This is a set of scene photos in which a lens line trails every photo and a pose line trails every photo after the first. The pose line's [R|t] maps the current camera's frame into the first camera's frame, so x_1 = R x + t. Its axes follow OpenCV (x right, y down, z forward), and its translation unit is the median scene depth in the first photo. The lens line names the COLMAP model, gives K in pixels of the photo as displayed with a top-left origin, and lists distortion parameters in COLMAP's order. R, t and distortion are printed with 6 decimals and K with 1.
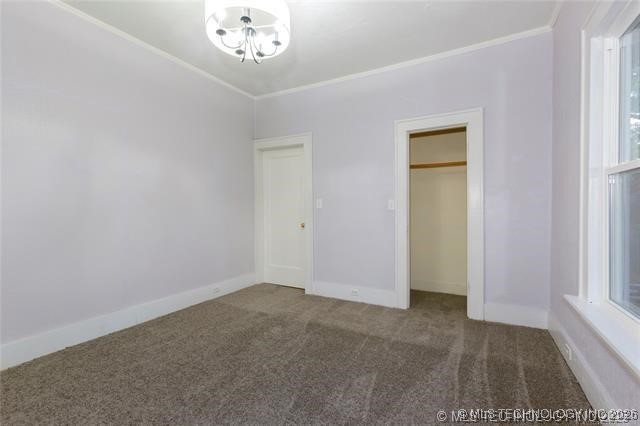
lens RADIAL K [[287.3, 0, 319.2], [0, 287.3, 212.7], [0, 0, 1]] dist [0.001457, 0.002712]
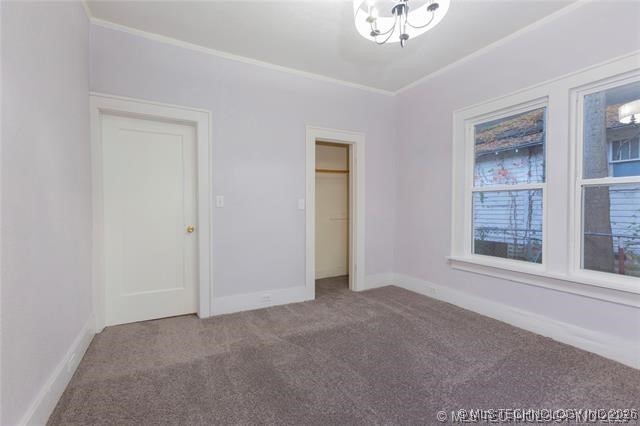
lens RADIAL K [[287.3, 0, 319.7], [0, 287.3, 210.7], [0, 0, 1]] dist [0.001457, 0.002712]
pose [[0.561050, -0.011927, 0.827696, -0.598328], [0.001406, 0.999908, 0.013455, -0.018906], [-0.827781, -0.006385, 0.561015, 0.364842]]
